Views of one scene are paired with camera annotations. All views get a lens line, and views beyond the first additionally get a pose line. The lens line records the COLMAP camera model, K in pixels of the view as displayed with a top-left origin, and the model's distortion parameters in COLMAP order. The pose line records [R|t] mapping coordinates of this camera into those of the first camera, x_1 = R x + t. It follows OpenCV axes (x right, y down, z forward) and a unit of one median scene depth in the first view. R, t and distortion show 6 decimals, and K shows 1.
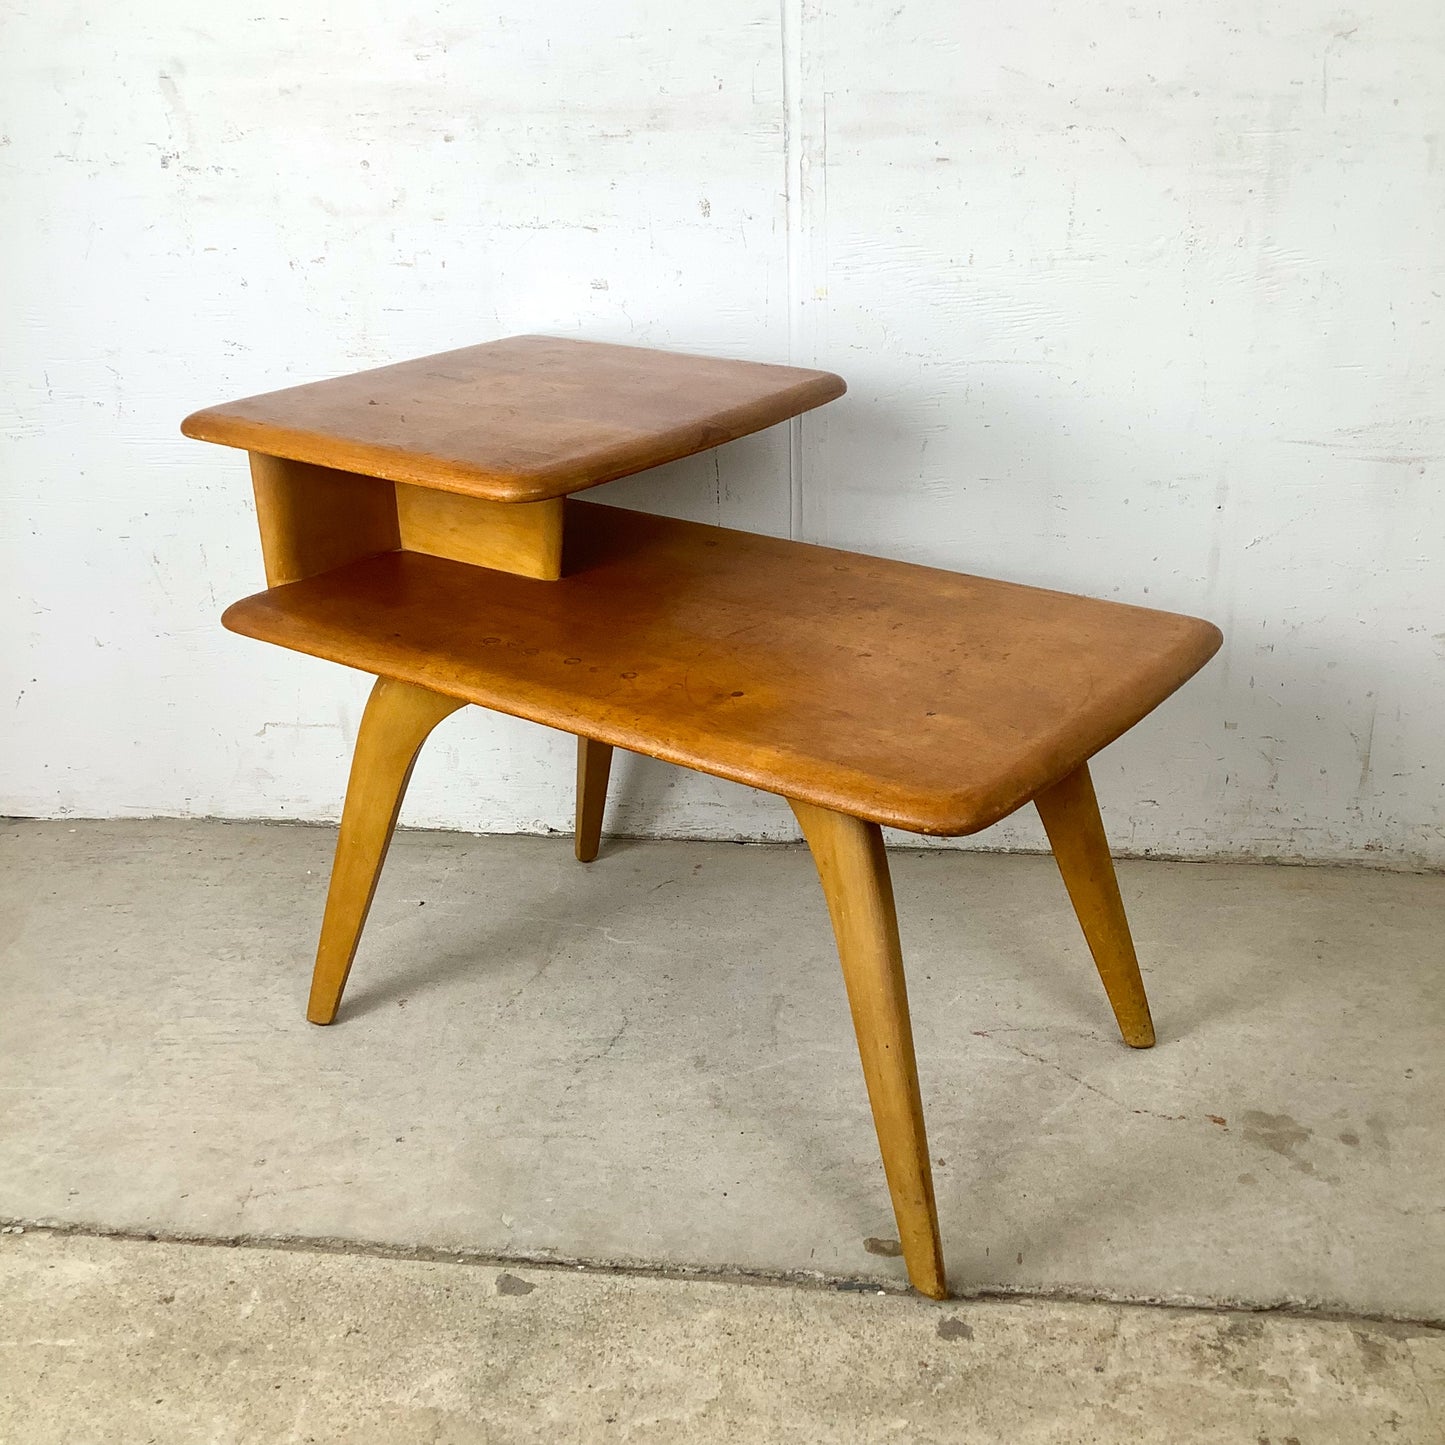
lens RADIAL K [[1752.0, 0, 726.0], [0, 1752.0, 710.3], [0, 0, 1]] dist [0.153565, -0.343328]
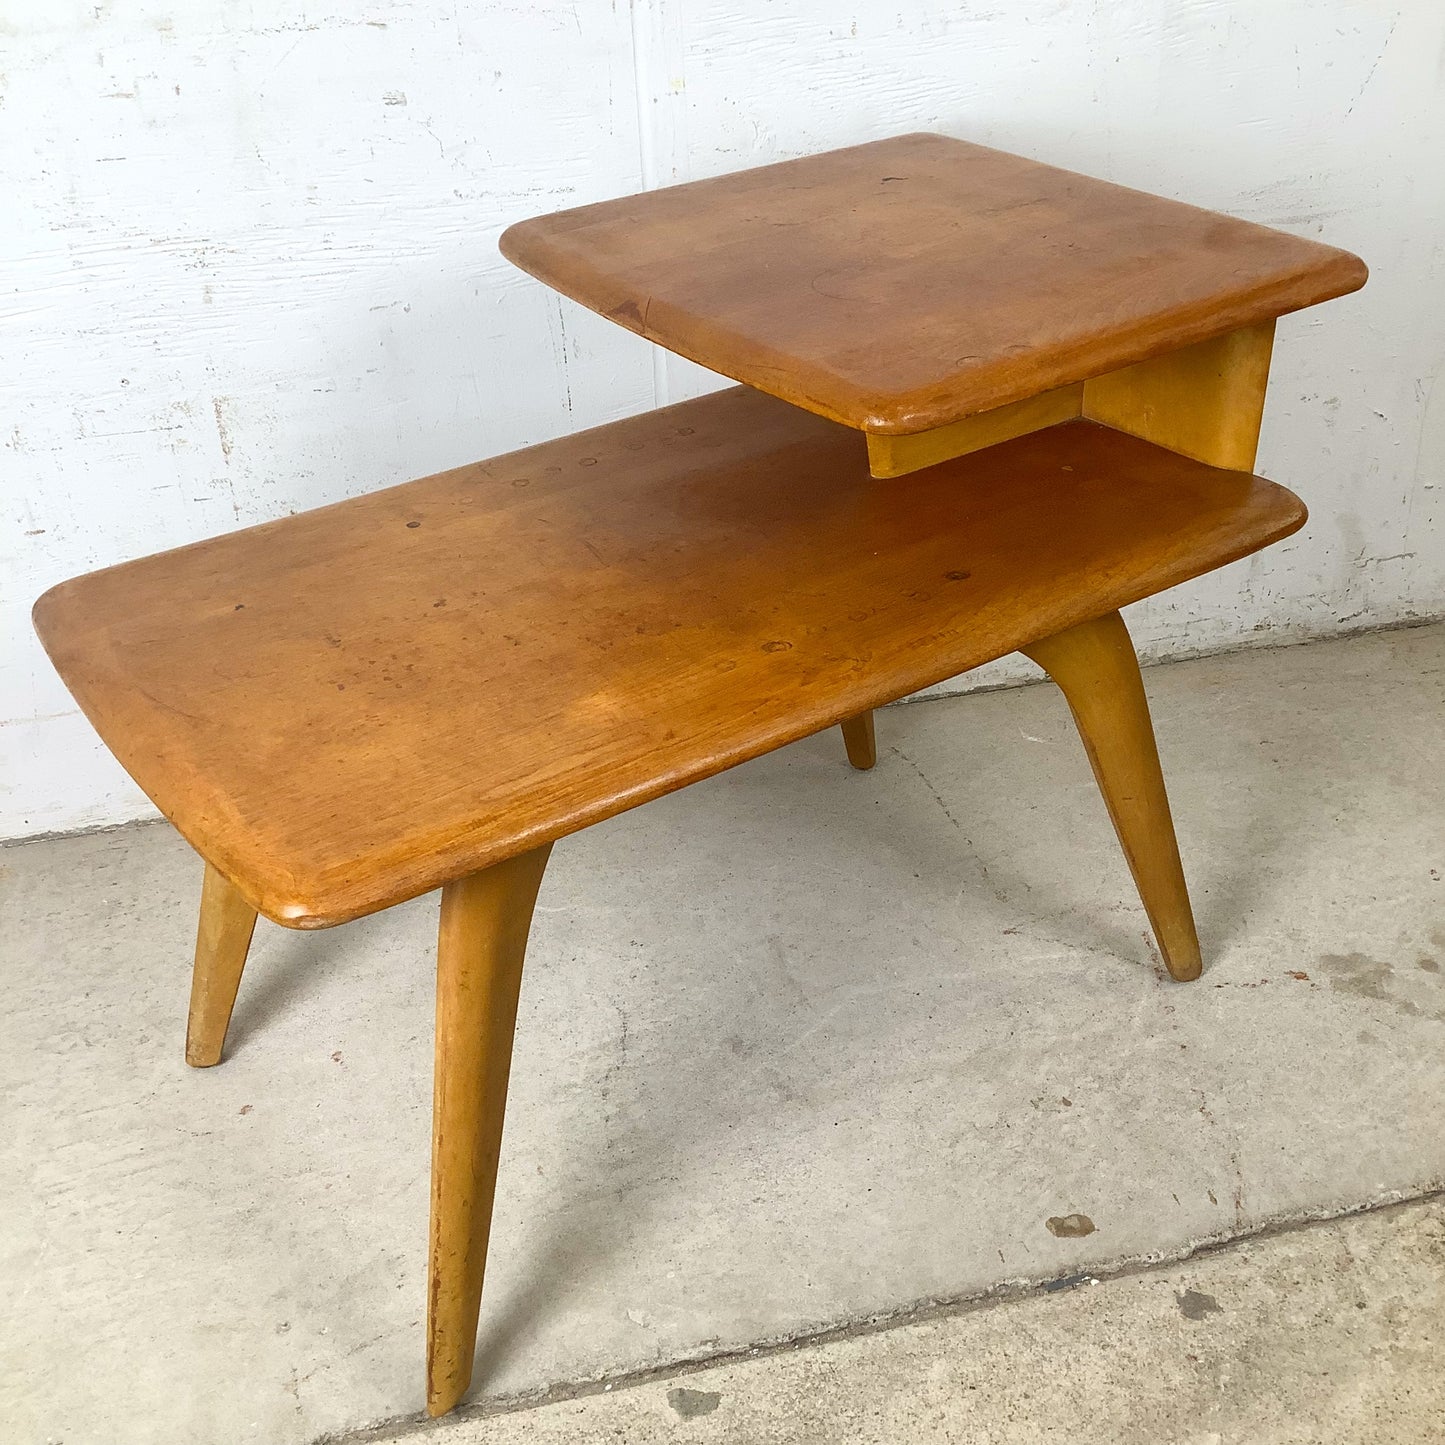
lens RADIAL K [[1752.0, 0, 726.0], [0, 1752.0, 710.3], [0, 0, 1]] dist [0.153565, -0.343328]
pose [[0.932415, -0.197109, 0.302903, -0.273022], [0.147932, 0.972898, 0.177724, -0.122065], [-0.329724, -0.120903, 0.936303, 0.247950]]
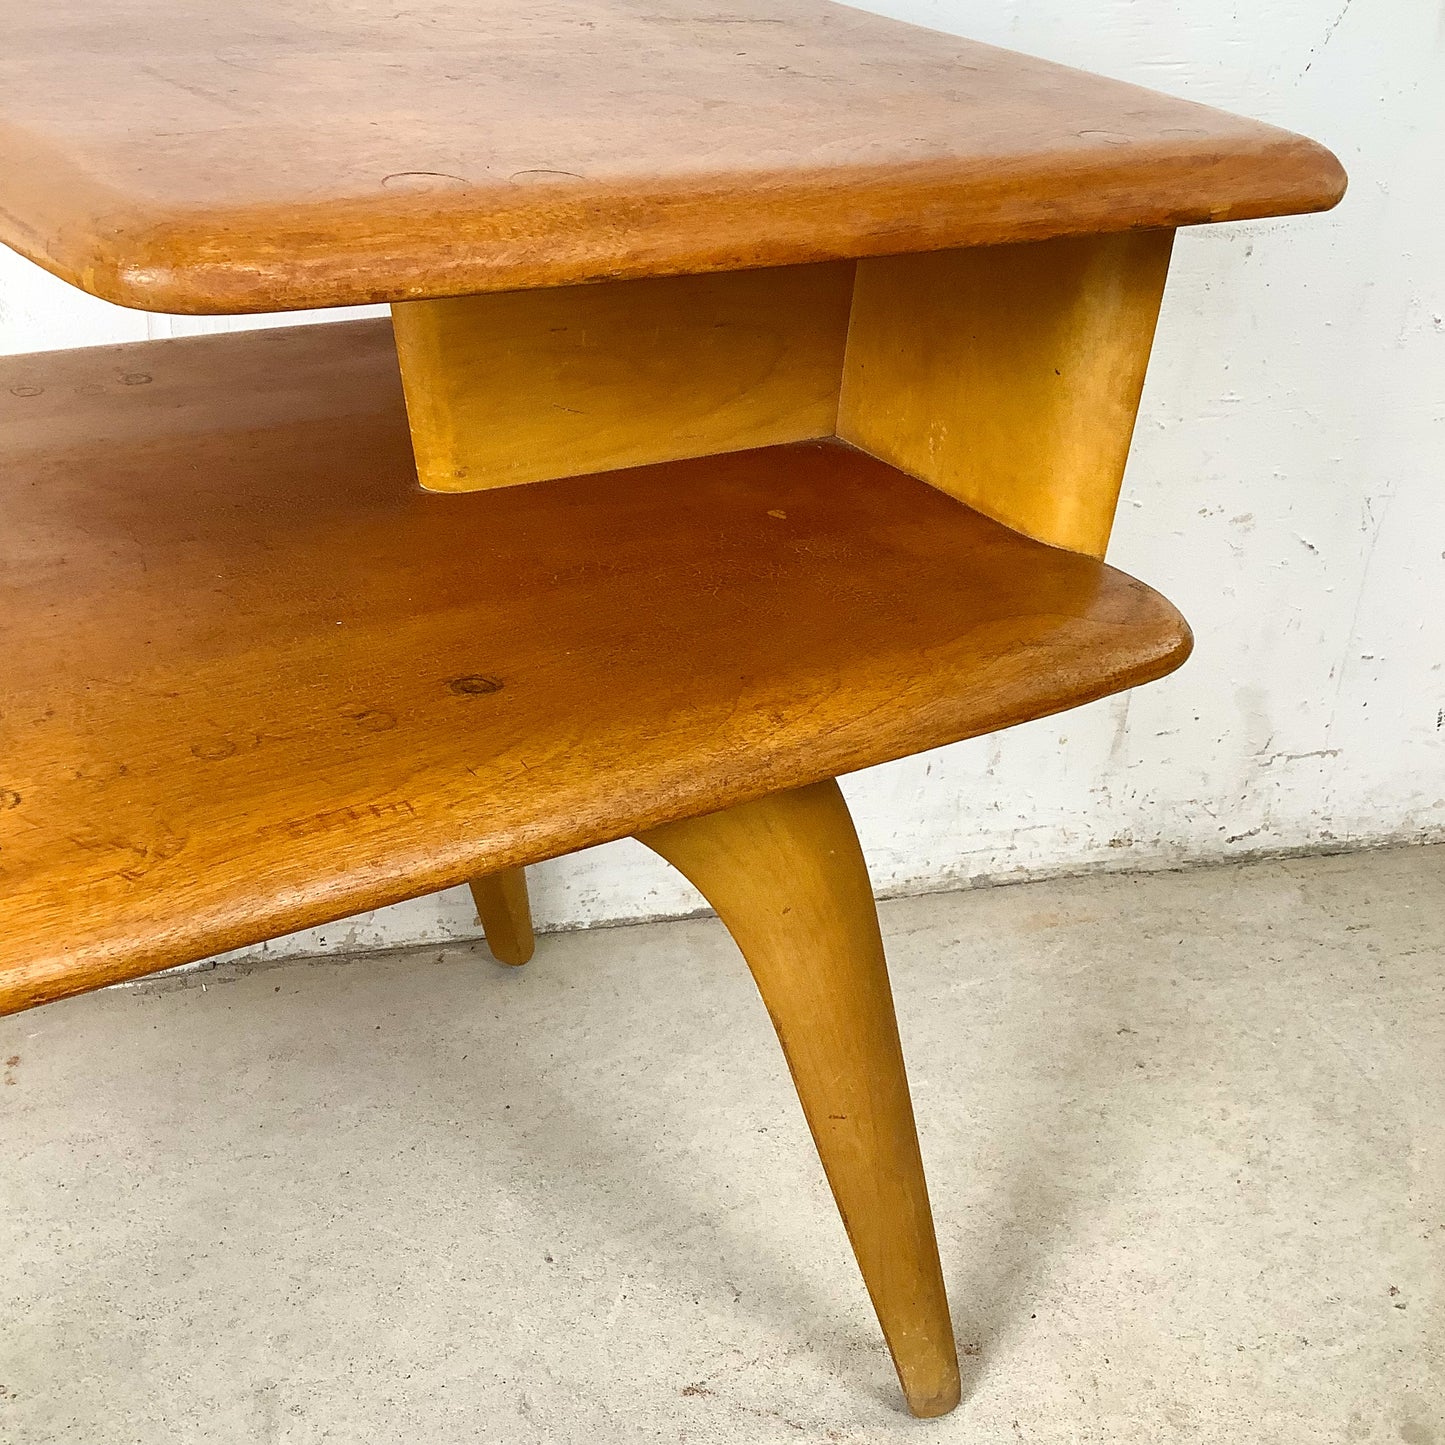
lens RADIAL K [[1752.0, 0, 726.0], [0, 1752.0, 710.3], [0, 0, 1]] dist [0.153565, -0.343328]
pose [[0.904667, -0.112283, 0.411059, -0.039984], [0.065135, 0.989761, 0.127009, -0.083386], [-0.421111, -0.088126, 0.902718, 0.625399]]
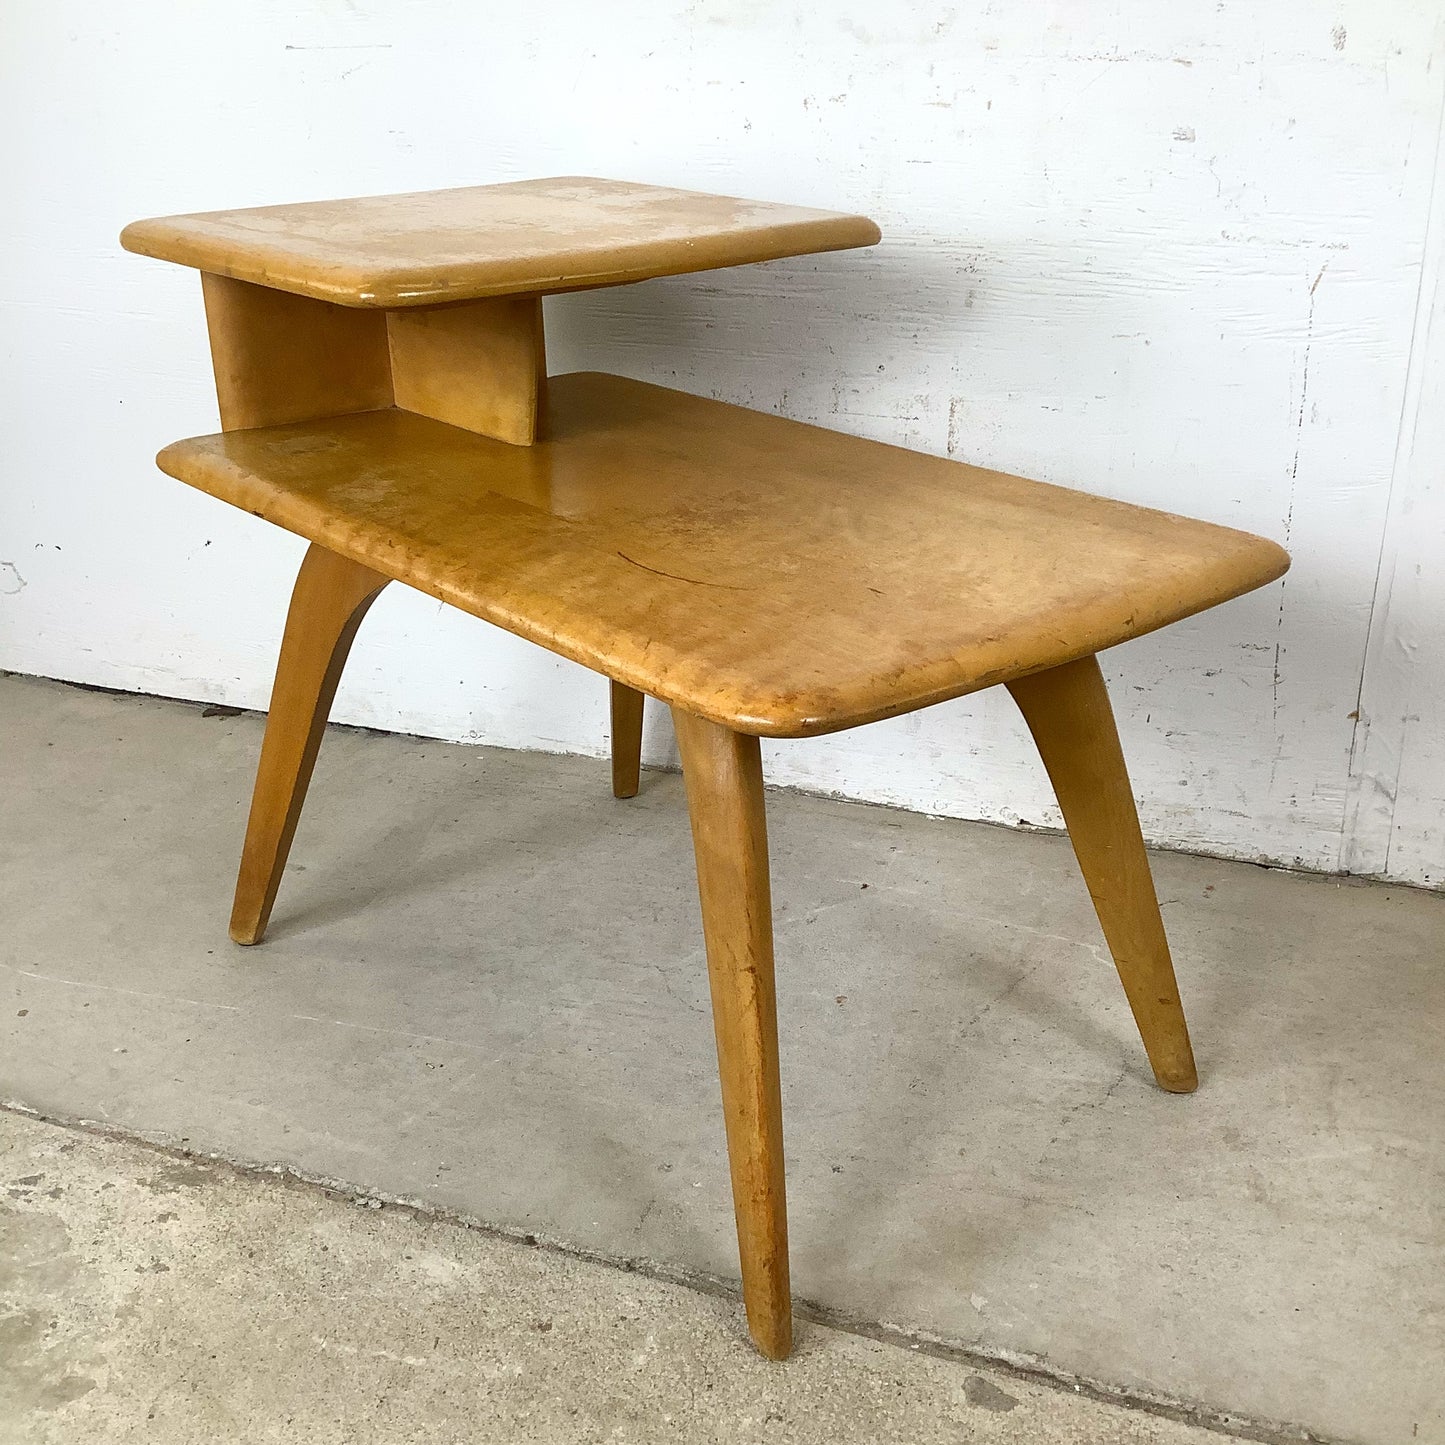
lens RADIAL K [[1753.0, 0, 721.8], [0, 1753.0, 710.3], [0, 0, 1]] dist [0.149777, -0.334183]
pose [[0.971910, 0.107318, -0.209459, -0.096178], [-0.112138, 0.993629, -0.011237, 0.057856], [0.206918, 0.034410, 0.977753, 0.228307]]
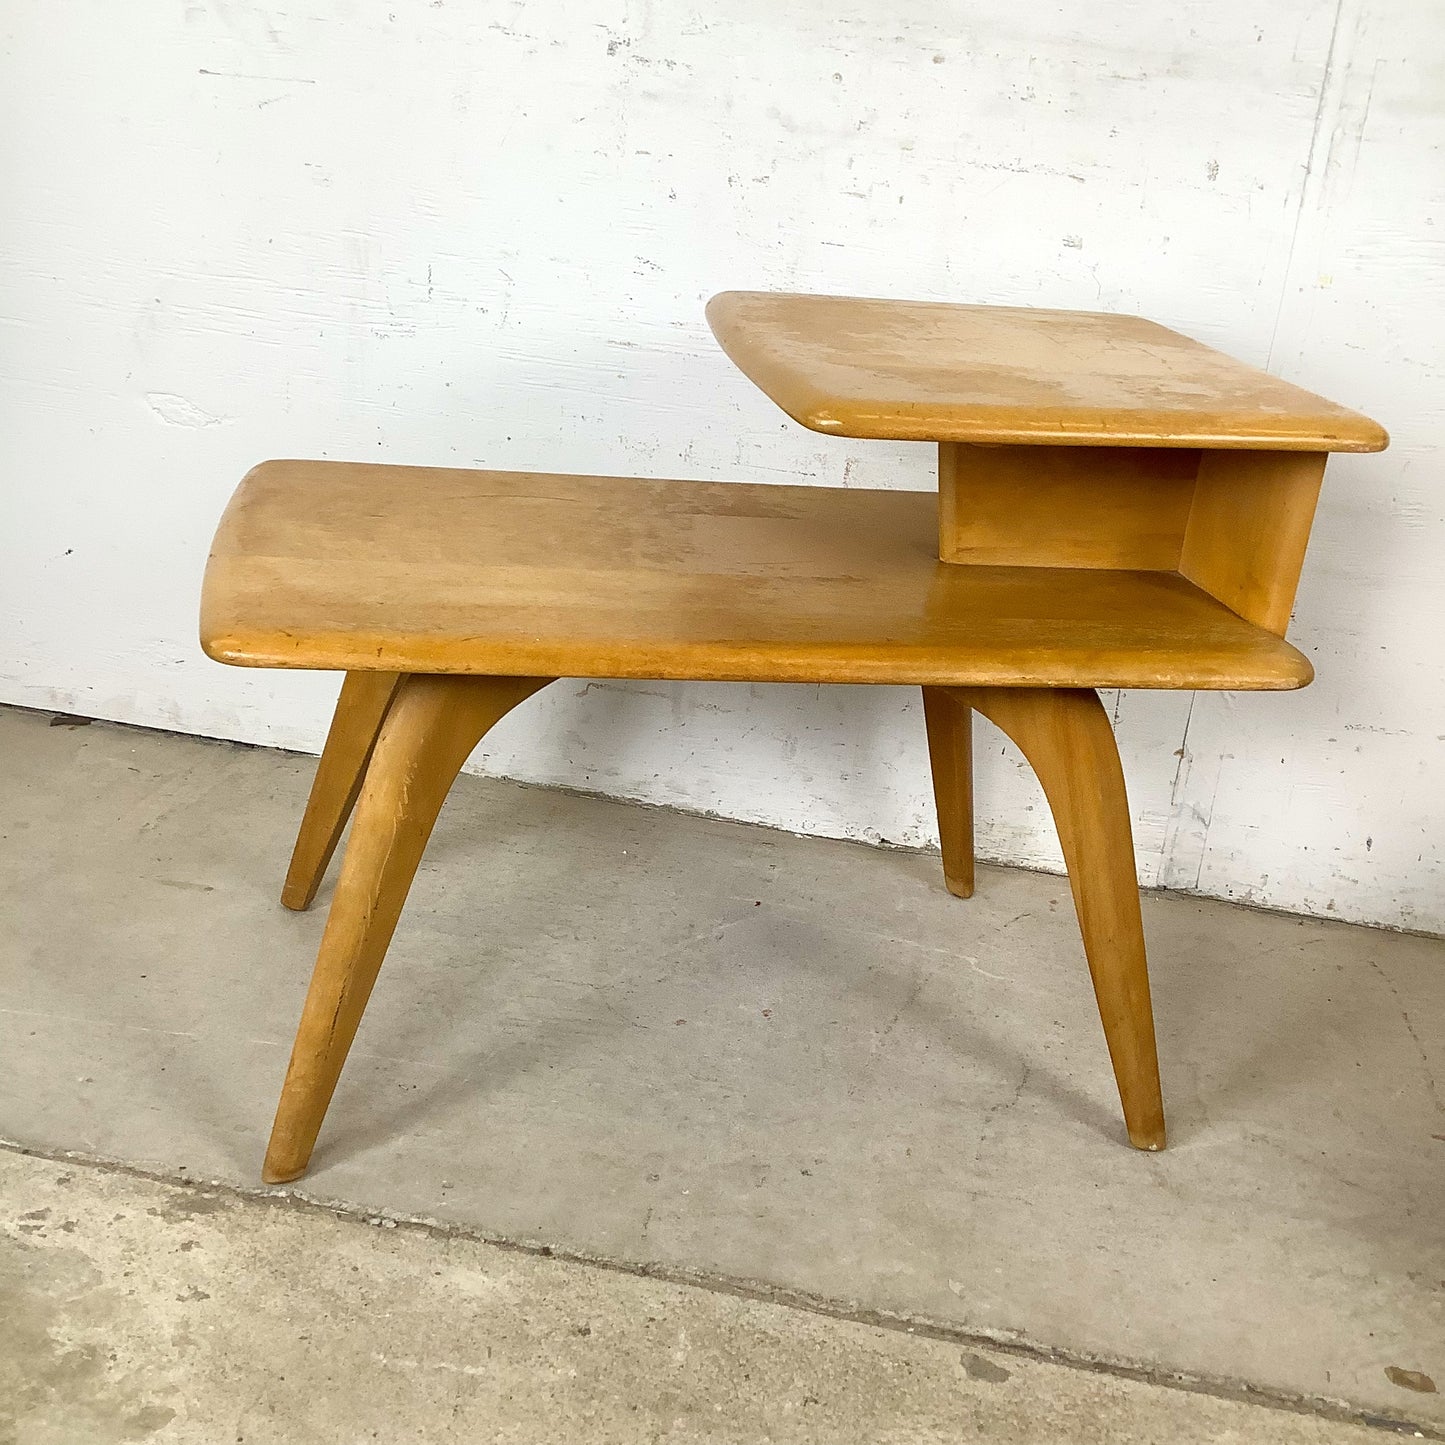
lens RADIAL K [[1742.8, 0, 722.8], [0, 1742.8, 715.0], [0, 0, 1]] dist [0.141166, -0.311992]
pose [[0.991852, 0.127372, 0.002546, -0.267986], [-0.127326, 0.991766, -0.013737, 0.037566], [-0.004275, 0.013300, 0.999902, 0.138287]]
